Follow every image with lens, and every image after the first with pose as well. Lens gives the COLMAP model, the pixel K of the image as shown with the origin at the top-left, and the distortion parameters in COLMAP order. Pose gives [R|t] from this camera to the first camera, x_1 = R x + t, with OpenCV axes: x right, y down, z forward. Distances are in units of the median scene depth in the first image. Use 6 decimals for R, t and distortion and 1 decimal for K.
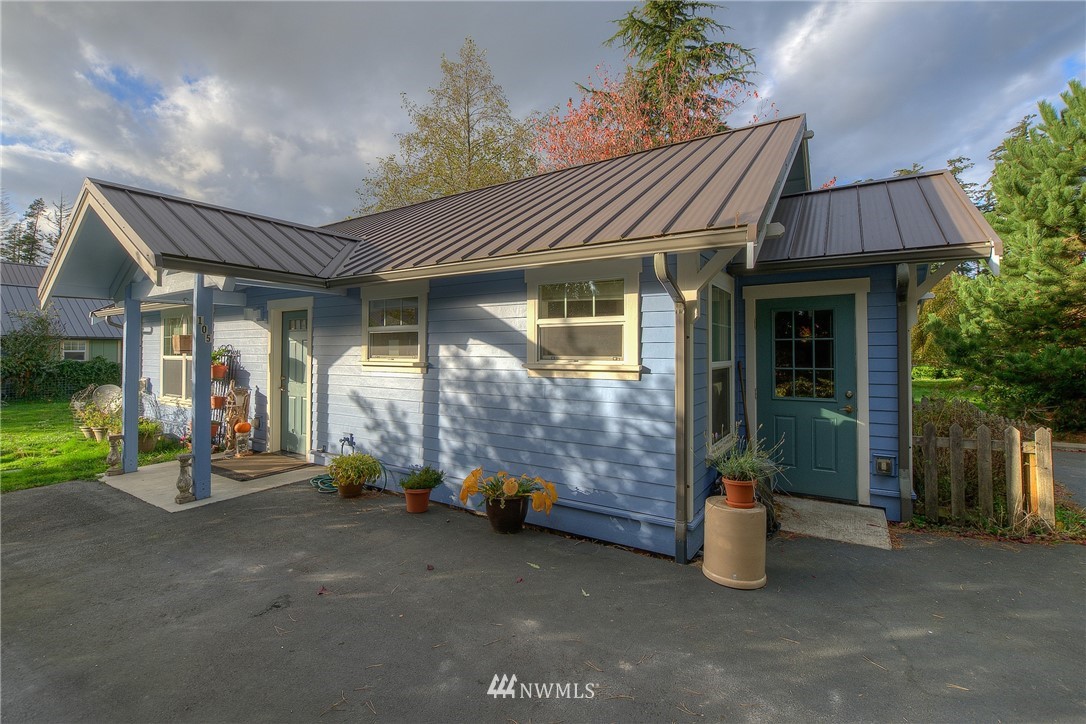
lens RADIAL K [[484.1, 0, 551.8], [0, 484.1, 358.0], [0, 0, 1]] dist [-0.024035, 0.002418]
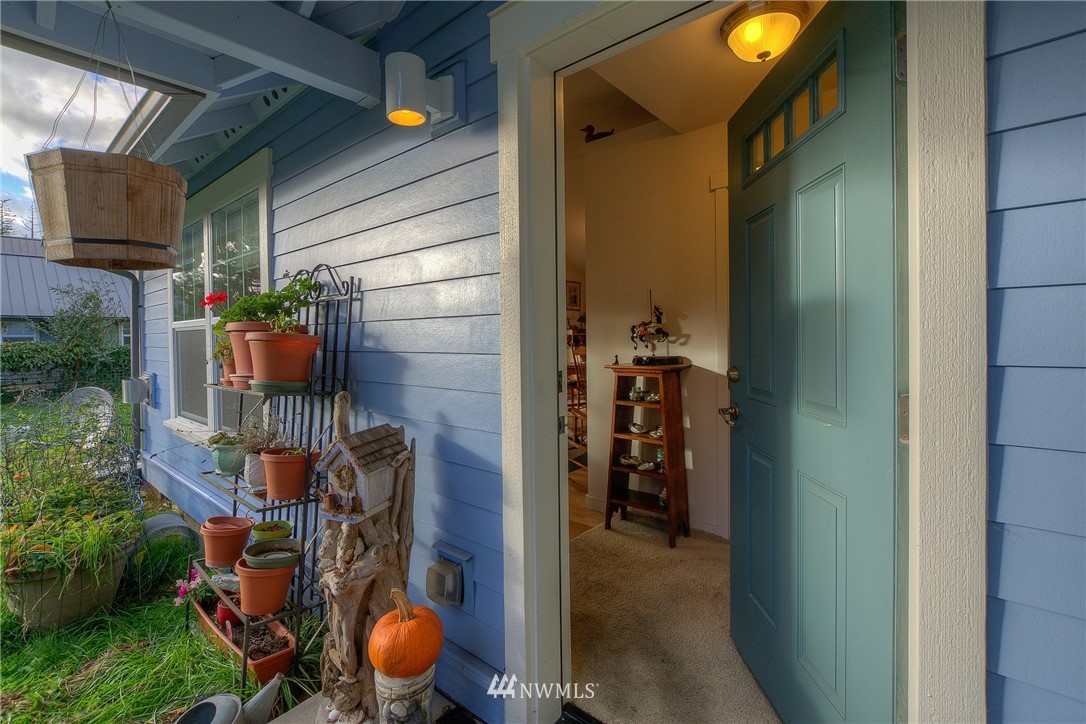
lens RADIAL K [[484.1, 0, 546.0], [0, 484.1, 354.1], [0, 0, 1]] dist [-0.024035, 0.002418]
pose [[0.990744, -0.008069, -0.135501, -0.213994], [0.011044, 0.999714, 0.021221, 0.009144], [0.135291, -0.022521, 0.990550, 0.312284]]
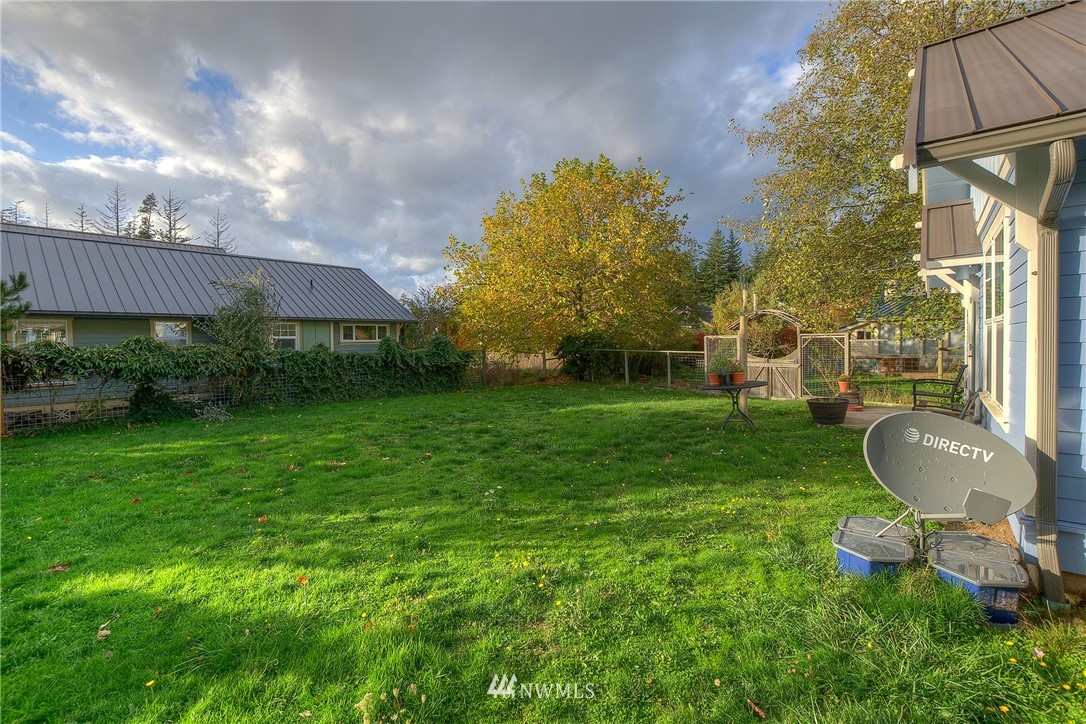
lens RADIAL K [[484.1, 0, 538.1], [0, 484.1, 361.2], [0, 0, 1]] dist [-0.024035, 0.002418]
pose [[0.992685, -0.014281, -0.119885, -0.607340], [0.017055, 0.999609, 0.022144, 0.012882], [0.119522, -0.024026, 0.992541, 0.360227]]
